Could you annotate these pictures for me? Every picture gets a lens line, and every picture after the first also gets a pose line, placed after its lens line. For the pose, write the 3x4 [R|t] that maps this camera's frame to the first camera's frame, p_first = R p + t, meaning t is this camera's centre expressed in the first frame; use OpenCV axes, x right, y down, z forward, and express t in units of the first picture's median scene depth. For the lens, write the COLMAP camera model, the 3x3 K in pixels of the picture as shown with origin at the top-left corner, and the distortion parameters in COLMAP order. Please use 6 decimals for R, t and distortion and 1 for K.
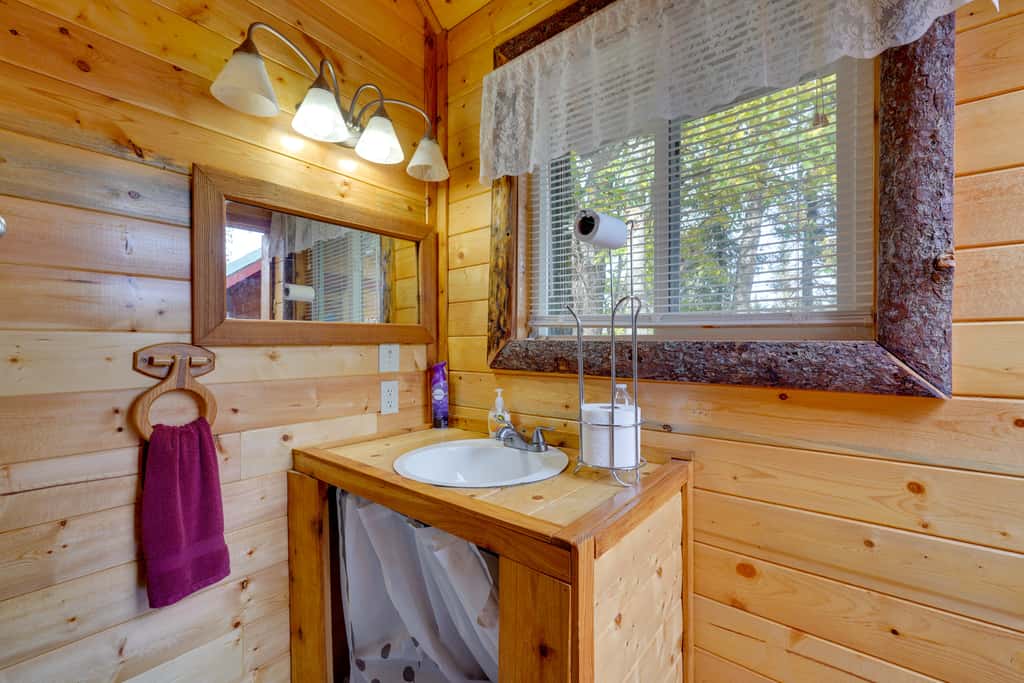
lens RADIAL K [[420.6, 0, 516.3], [0, 420.6, 343.3], [0, 0, 1]] dist [0.001096, -0.000189]
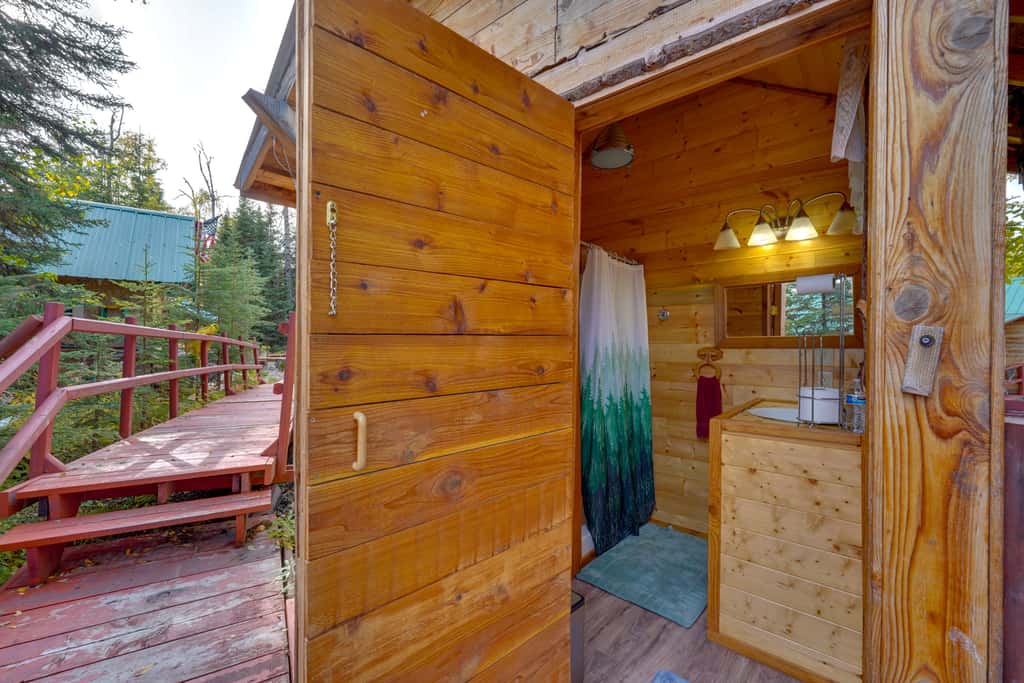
lens RADIAL K [[426.0, 0, 522.9], [0, 426.0, 346.2], [0, 0, 1]] dist [-0.008161, 0.000116]
pose [[-0.012345, 0.010937, -0.999864, 1.780445], [0.007643, 0.999912, 0.010843, -0.041918], [0.999895, -0.007508, -0.012427, -0.144792]]
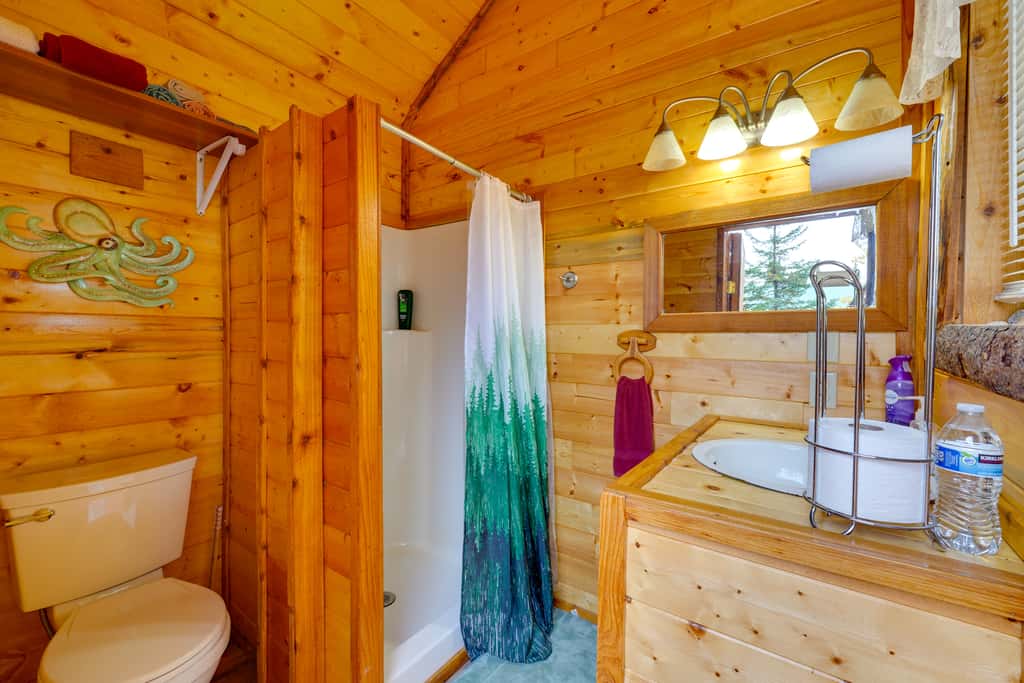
lens RADIAL K [[420.6, 0, 516.3], [0, 420.6, 343.3], [0, 0, 1]] dist [0.001096, -0.000189]
pose [[0.062553, 0.028721, -0.997628, 0.779298], [-0.001746, 0.999587, 0.028668, 0.003712], [0.998040, -0.000051, 0.062577, 0.386617]]
